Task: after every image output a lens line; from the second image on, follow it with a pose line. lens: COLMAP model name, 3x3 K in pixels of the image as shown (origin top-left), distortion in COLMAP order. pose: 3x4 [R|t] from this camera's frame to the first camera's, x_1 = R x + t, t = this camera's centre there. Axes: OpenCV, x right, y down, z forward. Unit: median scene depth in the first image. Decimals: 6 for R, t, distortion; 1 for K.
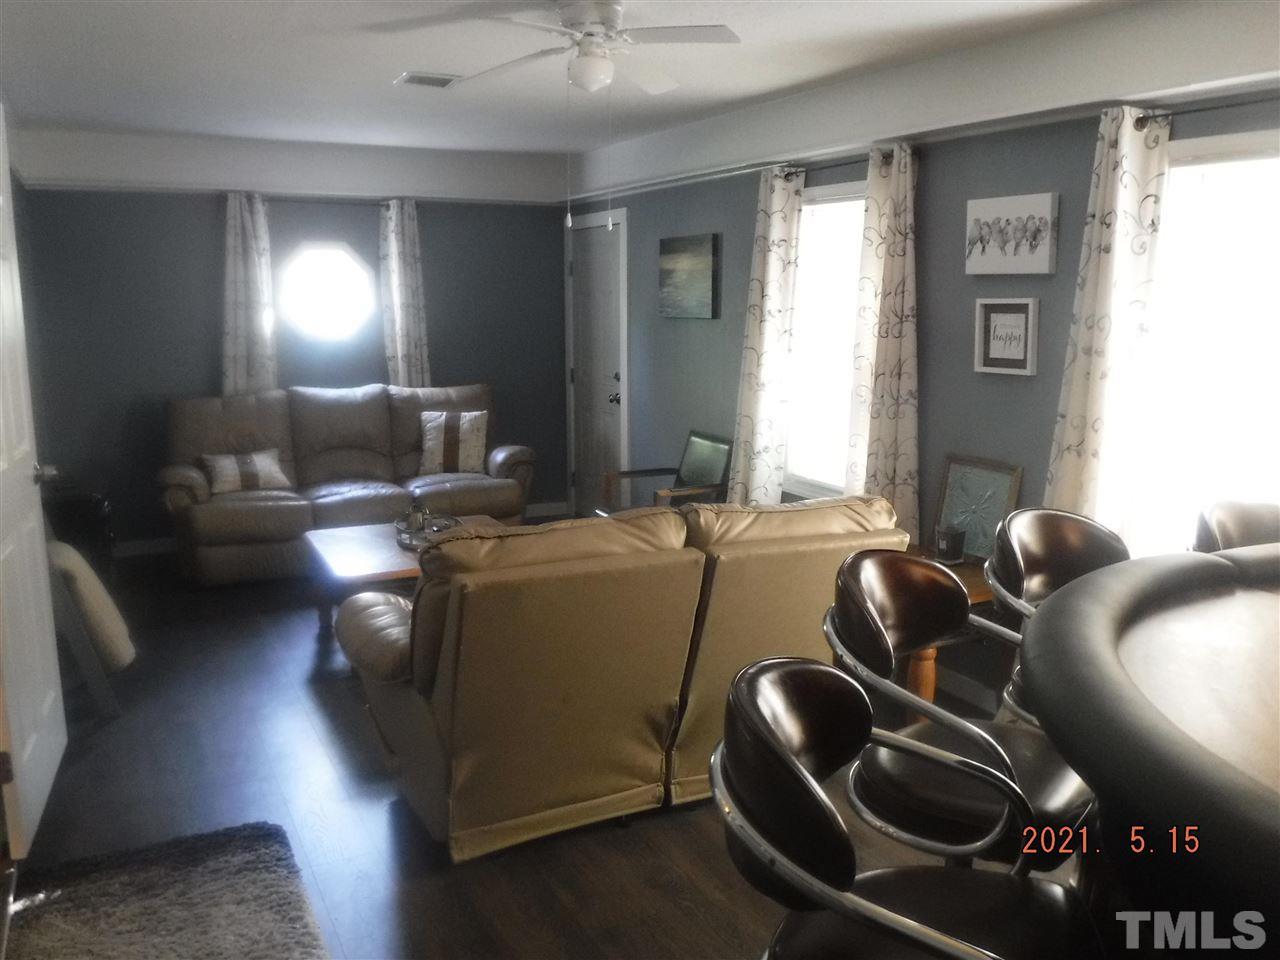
lens RADIAL K [[1043.0, 0, 640.0], [0, 1043.0, 480.0], [0, 0, 1]] dist [-0.061691, -0.001476]
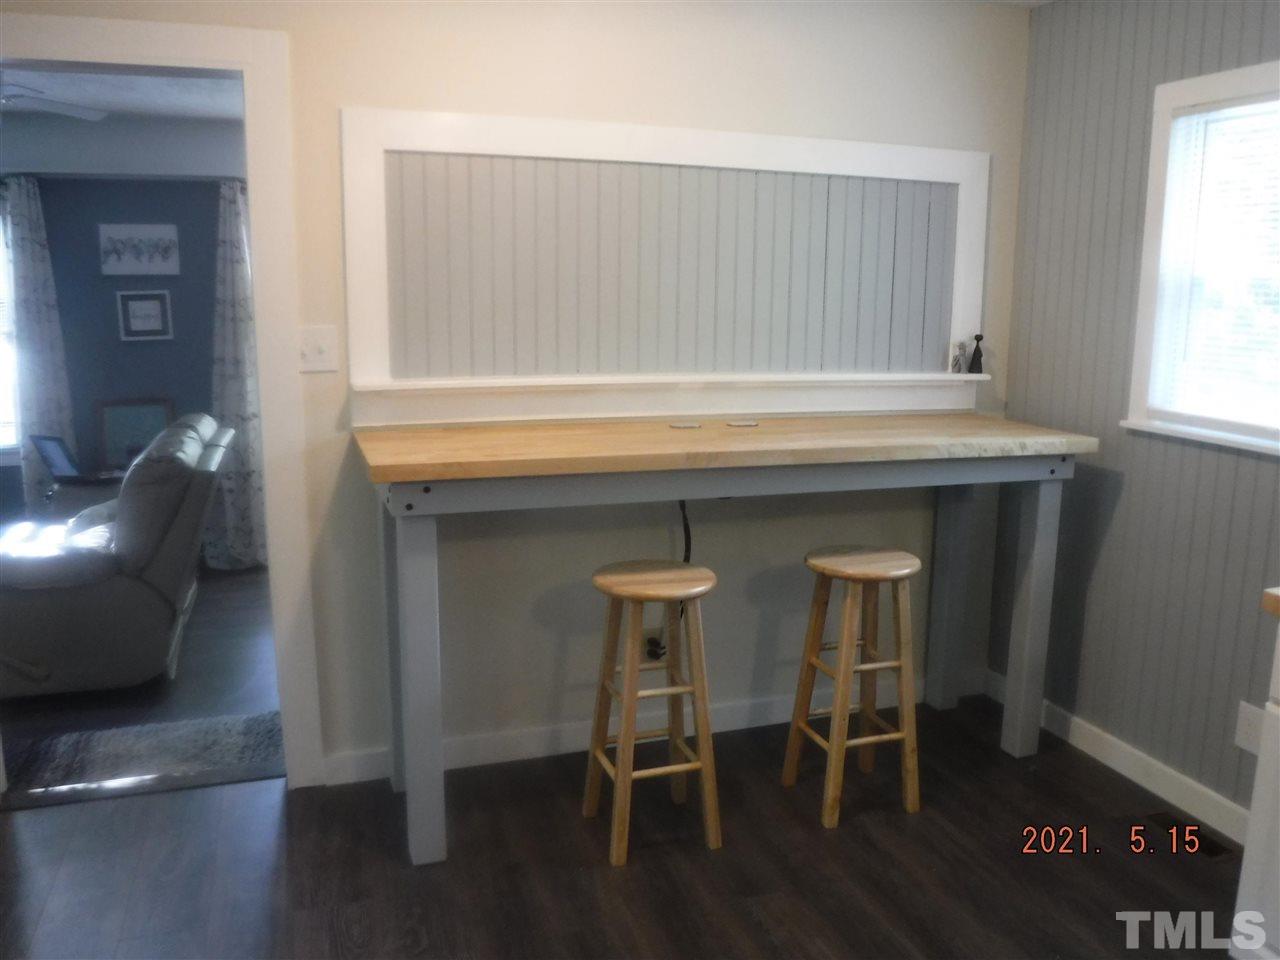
lens RADIAL K [[1043.0, 0, 640.0], [0, 1043.0, 480.0], [0, 0, 1]] dist [-0.061691, -0.001476]
pose [[0.134428, -0.179683, 0.974496, -1.081972], [0.173163, 0.972550, 0.155437, -0.012436], [-0.975676, 0.147852, 0.161852, 0.081497]]
